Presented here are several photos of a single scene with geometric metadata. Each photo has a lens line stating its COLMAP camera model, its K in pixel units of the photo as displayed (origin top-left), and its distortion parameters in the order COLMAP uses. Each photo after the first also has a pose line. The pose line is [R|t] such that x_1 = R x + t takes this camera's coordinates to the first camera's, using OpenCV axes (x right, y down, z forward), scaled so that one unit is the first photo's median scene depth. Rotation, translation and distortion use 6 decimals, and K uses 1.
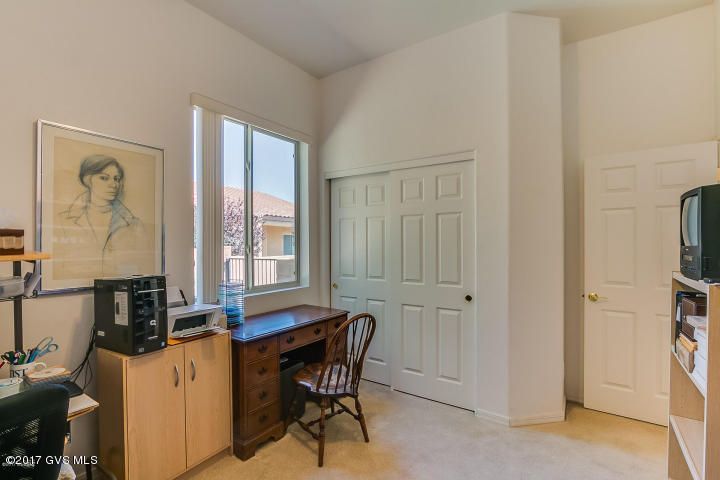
lens RADIAL K [[334.4, 0, 360.4], [0, 334.4, 241.0], [0, 0, 1]] dist [-0.014941, -0.000218]
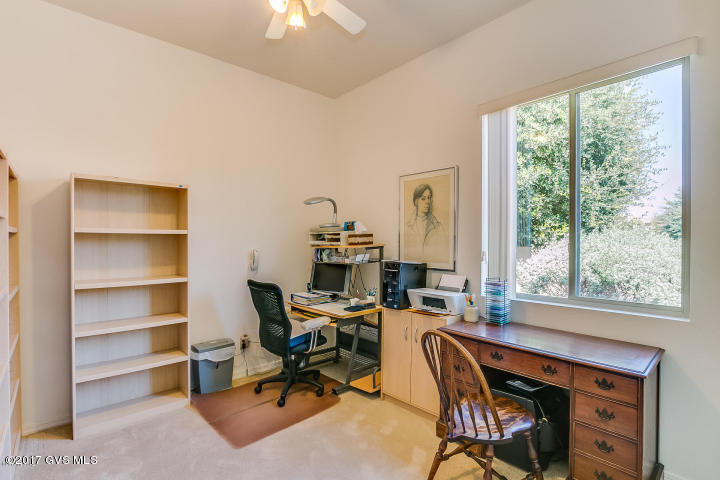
lens RADIAL K [[334.4, 0, 359.9], [0, 334.4, 243.4], [0, 0, 1]] dist [-0.014941, -0.000218]
pose [[-0.223592, 0.002484, -0.974680, 0.825037], [-0.002846, 0.999991, 0.003201, 0.017038], [0.974679, 0.003490, -0.223583, 1.042801]]
